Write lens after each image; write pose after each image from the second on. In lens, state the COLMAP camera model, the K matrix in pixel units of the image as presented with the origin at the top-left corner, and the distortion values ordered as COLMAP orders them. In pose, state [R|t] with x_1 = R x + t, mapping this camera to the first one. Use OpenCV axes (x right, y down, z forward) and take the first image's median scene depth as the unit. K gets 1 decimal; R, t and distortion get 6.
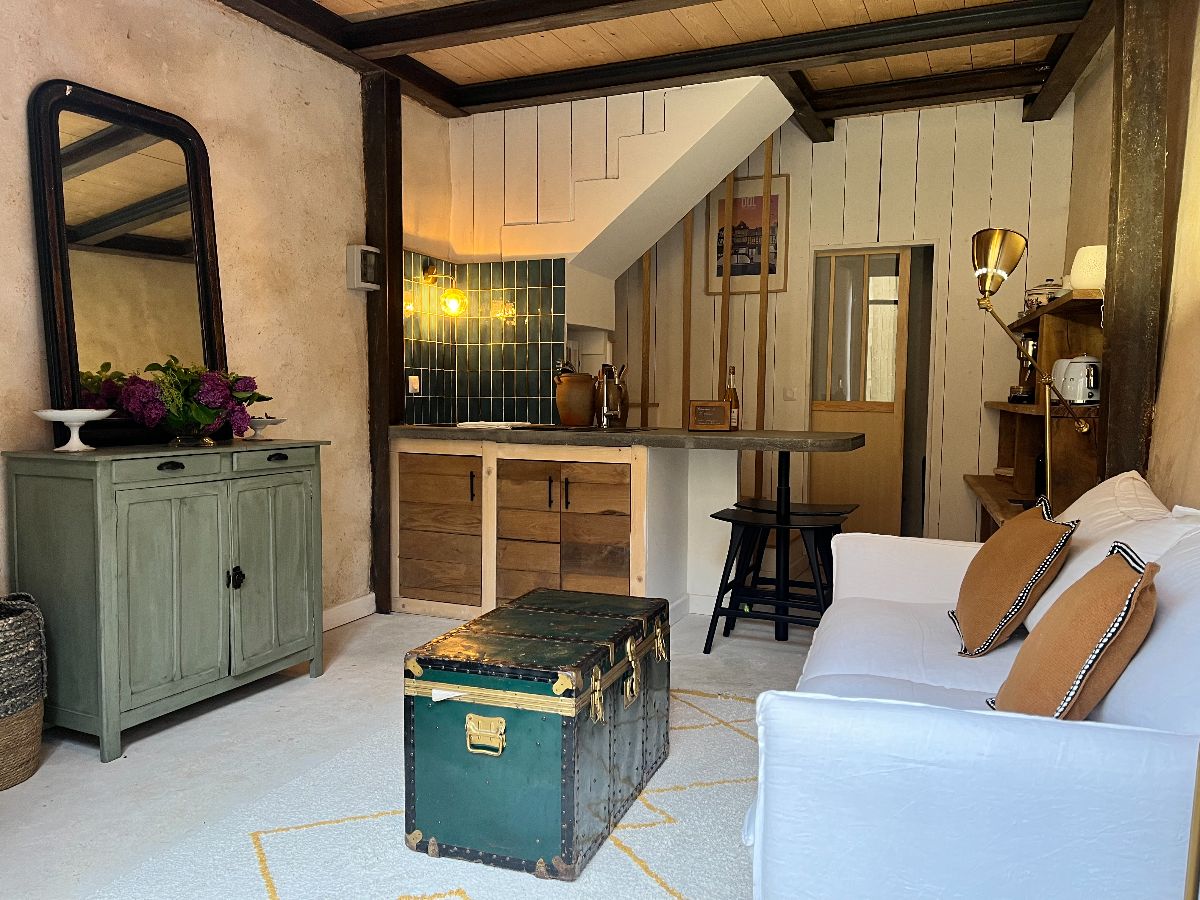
lens RADIAL K [[918.3, 0, 604.0], [0, 918.3, 452.8], [0, 0, 1]] dist [0.073488, -0.099486]
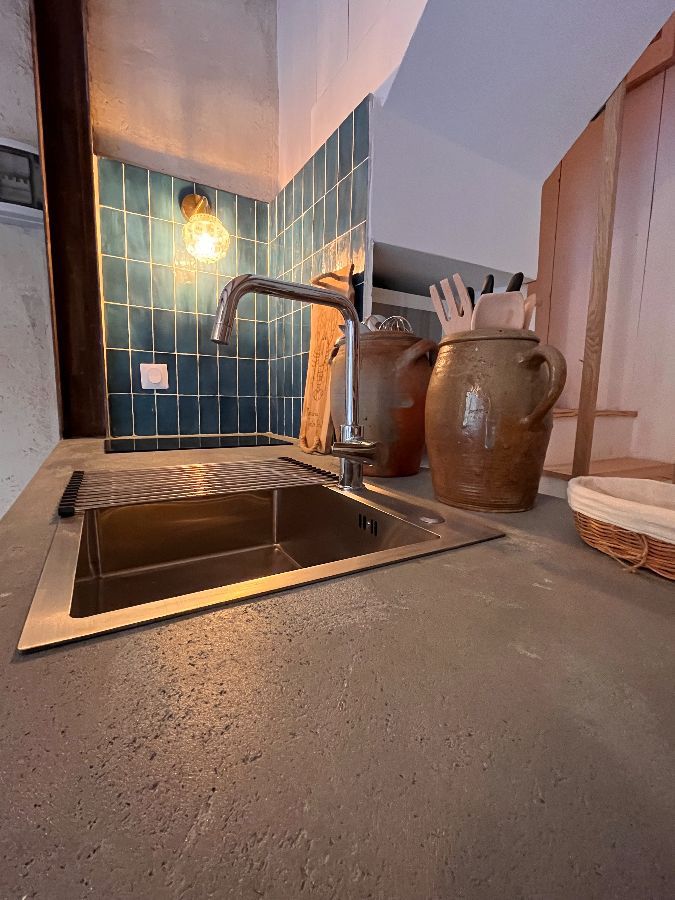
lens RADIAL K [[401.2, 0, 337.5], [0, 401.2, 450.0], [0, 0, 1]] dist [0.000680, 0.000077]
pose [[0.808968, 0.083044, -0.581958, 0.088381], [-0.044607, 0.995789, 0.080090, -0.057602], [0.586158, -0.038831, 0.809266, 0.953167]]
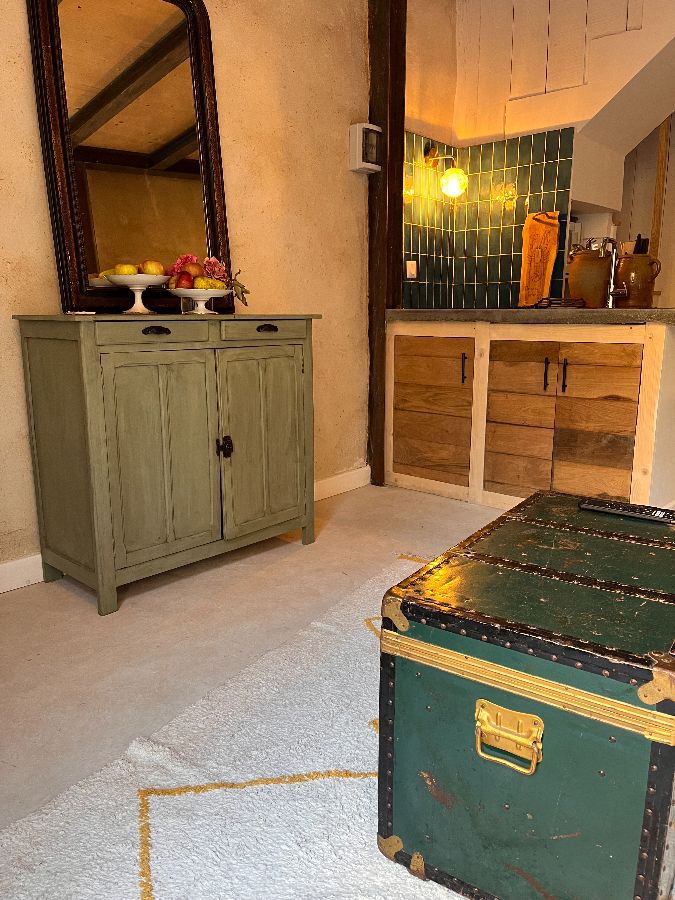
lens RADIAL K [[688.7, 0, 337.5], [0, 688.7, 450.0], [0, 0, 1]] dist [0.073488, -0.099486]
pose [[0.947074, 0.054855, -0.316295, -0.031599], [-0.013126, 0.991085, 0.132580, 0.027557], [0.320748, -0.121411, 0.939351, 0.246896]]
